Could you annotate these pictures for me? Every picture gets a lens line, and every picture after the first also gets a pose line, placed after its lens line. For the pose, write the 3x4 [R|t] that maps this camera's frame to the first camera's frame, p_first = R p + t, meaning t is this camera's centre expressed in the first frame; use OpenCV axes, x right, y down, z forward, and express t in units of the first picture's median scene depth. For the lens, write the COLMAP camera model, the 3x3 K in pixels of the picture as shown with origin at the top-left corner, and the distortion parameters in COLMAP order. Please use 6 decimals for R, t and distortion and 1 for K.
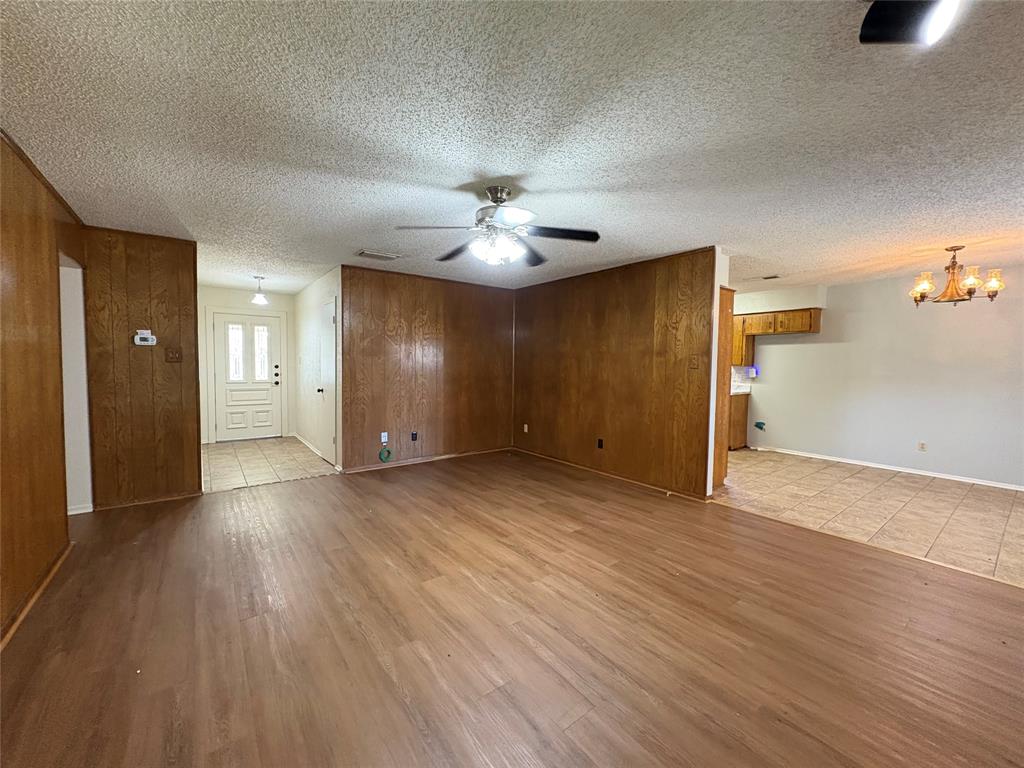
lens RADIAL K [[407.2, 0, 512.9], [0, 407.2, 382.7], [0, 0, 1]] dist [-0.000260, 0.000369]
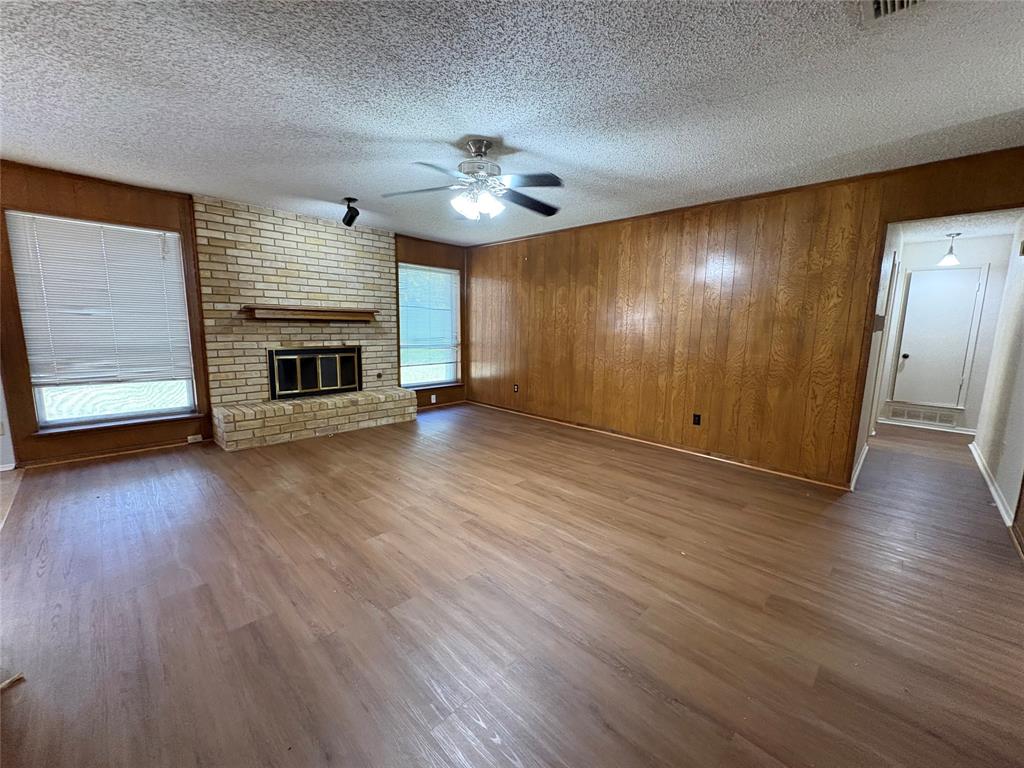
lens RADIAL K [[407.2, 0, 512.9], [0, 407.2, 382.7], [0, 0, 1]] dist [-0.000260, 0.000369]
pose [[-0.990087, -0.011592, -0.139973, 0.012776], [-0.038796, 0.980386, 0.193232, -0.071533], [0.134988, 0.196748, -0.971117, 1.723430]]
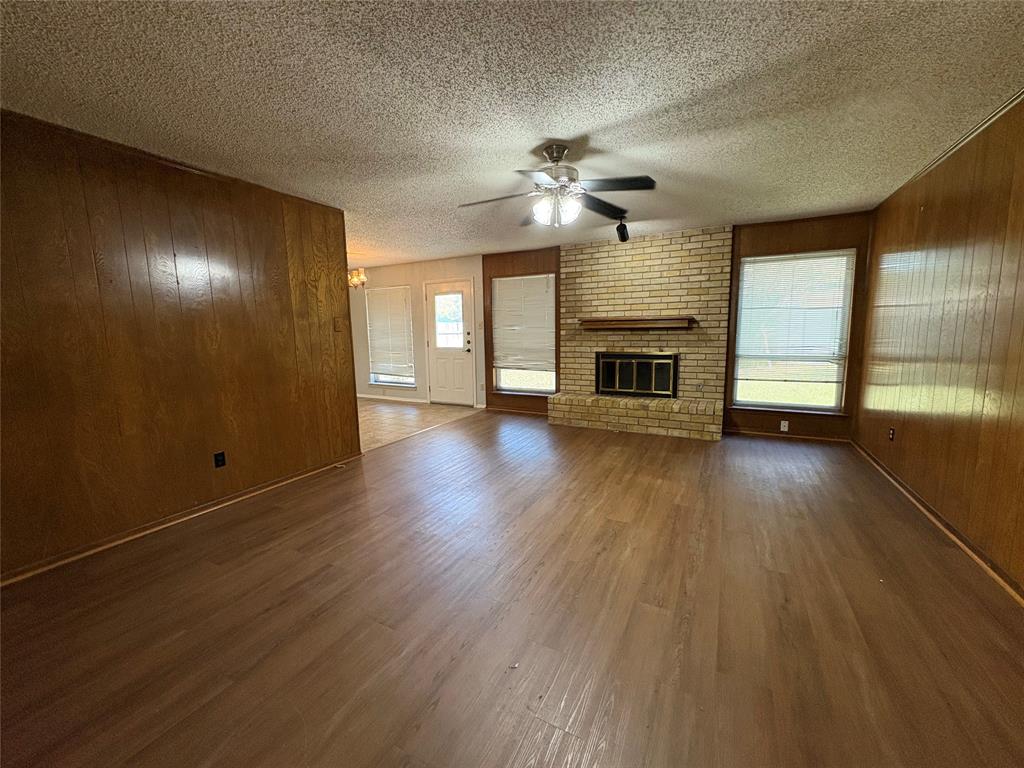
lens RADIAL K [[407.2, 0, 512.9], [0, 407.2, 382.7], [0, 0, 1]] dist [-0.000260, 0.000369]
pose [[-0.418637, -0.123038, 0.899780, -0.788017], [0.057877, 0.985151, 0.161640, -0.059712], [-0.906308, 0.119745, -0.405299, 1.283372]]
